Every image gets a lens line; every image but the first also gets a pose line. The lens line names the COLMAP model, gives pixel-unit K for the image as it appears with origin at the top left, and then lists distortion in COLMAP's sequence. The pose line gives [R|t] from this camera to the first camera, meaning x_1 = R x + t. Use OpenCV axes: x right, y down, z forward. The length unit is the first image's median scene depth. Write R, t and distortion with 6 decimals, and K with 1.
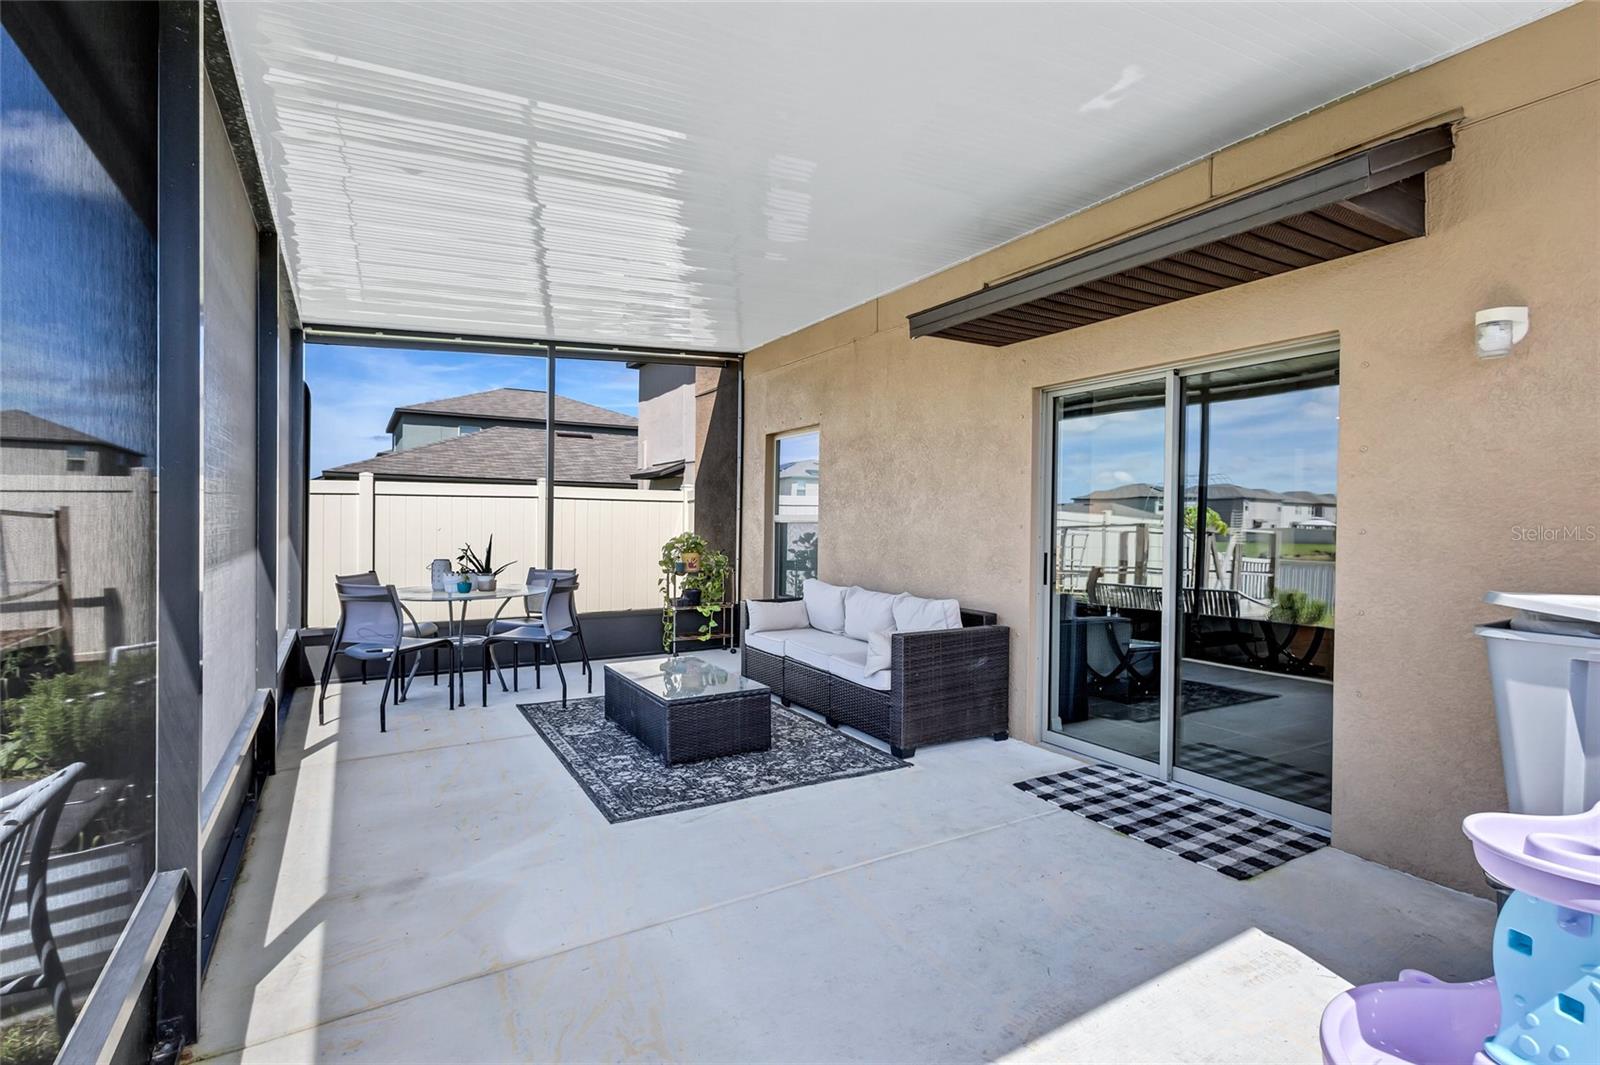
lens RADIAL K [[741.2, 0, 789.9], [0, 741.2, 530.3], [0, 0, 1]] dist [0.004879, -0.001774]
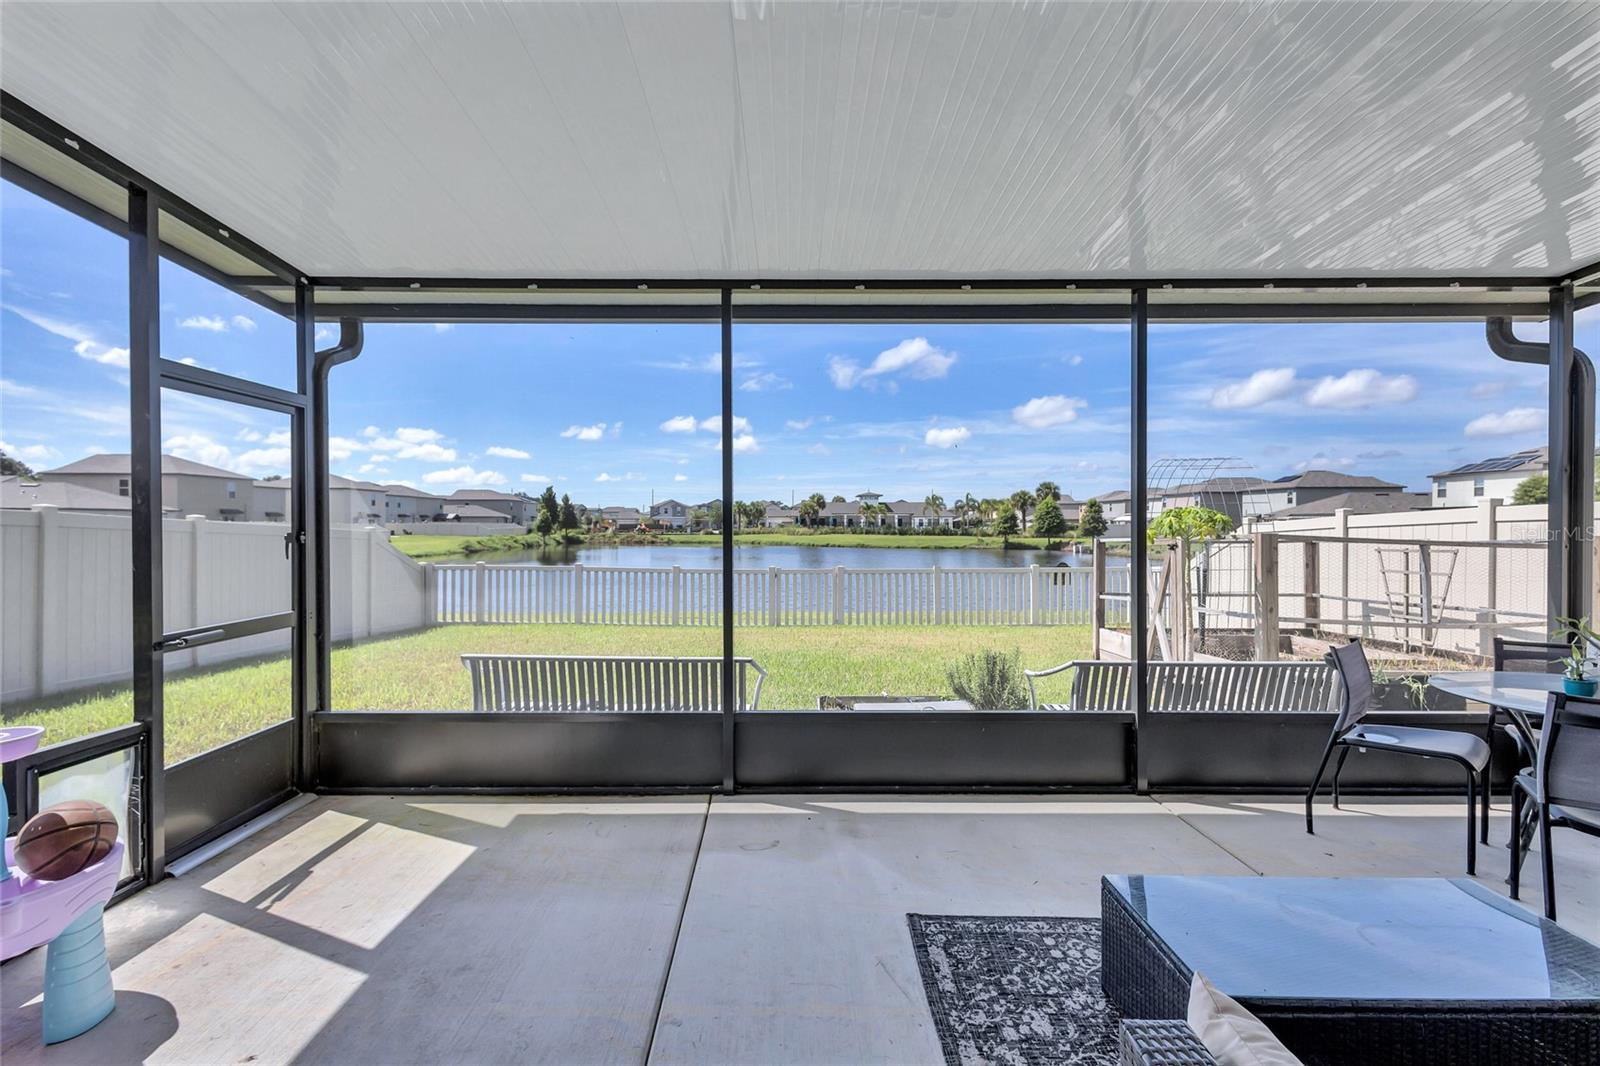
lens RADIAL K [[741.2, 0, 788.2], [0, 741.2, 534.0], [0, 0, 1]] dist [0.004879, -0.001774]
pose [[-0.504111, -0.002187, -0.863636, 0.522979], [-0.009768, 0.999947, 0.003169, -0.050606], [0.863584, 0.010034, -0.504106, 1.168322]]
